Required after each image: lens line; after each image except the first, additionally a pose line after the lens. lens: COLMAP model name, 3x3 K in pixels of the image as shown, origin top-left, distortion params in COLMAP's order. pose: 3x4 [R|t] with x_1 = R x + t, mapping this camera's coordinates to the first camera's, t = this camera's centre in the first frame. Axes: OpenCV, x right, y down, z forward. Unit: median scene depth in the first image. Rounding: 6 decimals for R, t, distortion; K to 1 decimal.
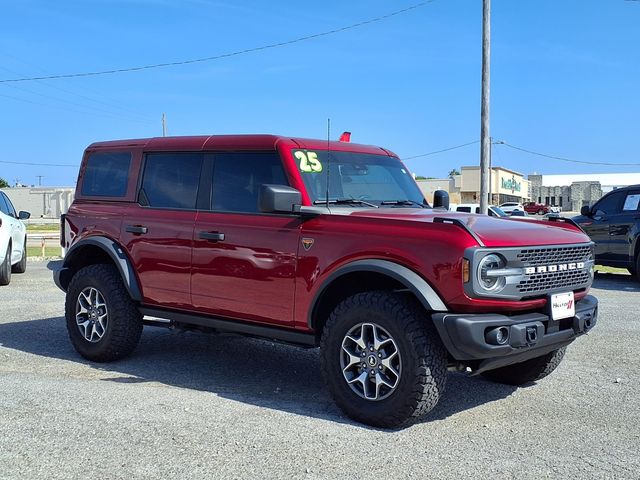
lens RADIAL K [[805.7, 0, 320.0], [0, 805.7, 240.0], [0, 0, 1]] dist [0.264811, -0.862431]
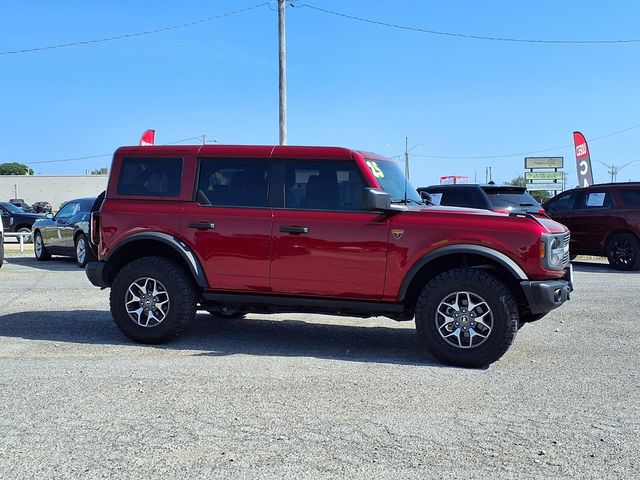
lens RADIAL K [[805.7, 0, 320.0], [0, 805.7, 240.0], [0, 0, 1]] dist [0.264811, -0.862431]
pose [[0.925896, -0.019890, 0.377255, -0.651523], [0.017522, 0.999799, 0.009709, -0.000208], [-0.377372, -0.002379, 0.926059, -0.156129]]
